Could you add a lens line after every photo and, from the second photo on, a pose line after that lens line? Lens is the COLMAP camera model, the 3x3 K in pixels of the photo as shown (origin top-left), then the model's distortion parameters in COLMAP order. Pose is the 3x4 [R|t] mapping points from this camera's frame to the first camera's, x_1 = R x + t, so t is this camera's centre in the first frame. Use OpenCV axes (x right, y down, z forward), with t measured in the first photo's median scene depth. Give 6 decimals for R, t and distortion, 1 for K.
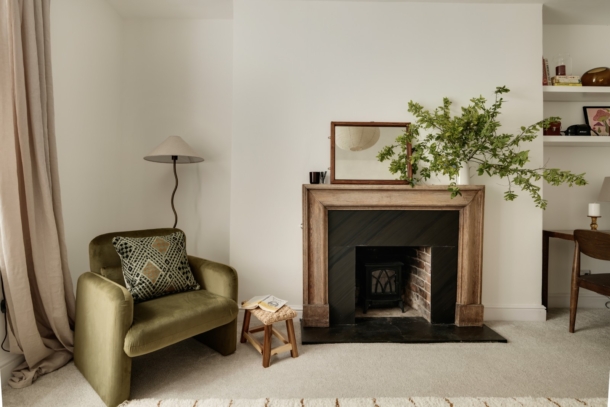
lens RADIAL K [[311.7, 0, 295.8], [0, 311.7, 191.4], [0, 0, 1]] dist [0.003023, -0.000793]
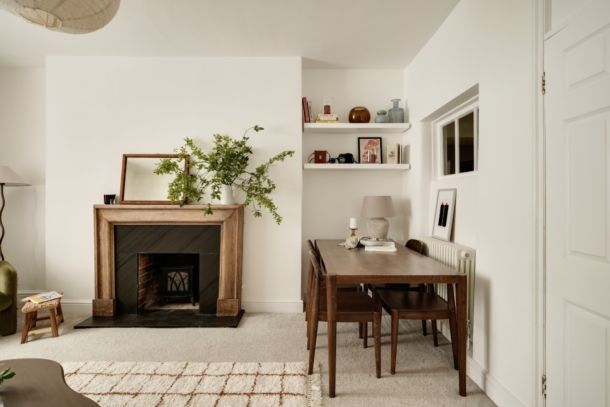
lens RADIAL K [[311.7, 0, 305.2], [0, 311.7, 199.3], [0, 0, 1]] dist [0.003023, -0.000793]
pose [[0.999927, -0.002919, -0.011733, 0.885882], [0.003057, 0.999926, 0.011776, -0.056897], [0.011698, -0.011811, 0.999862, -0.258870]]
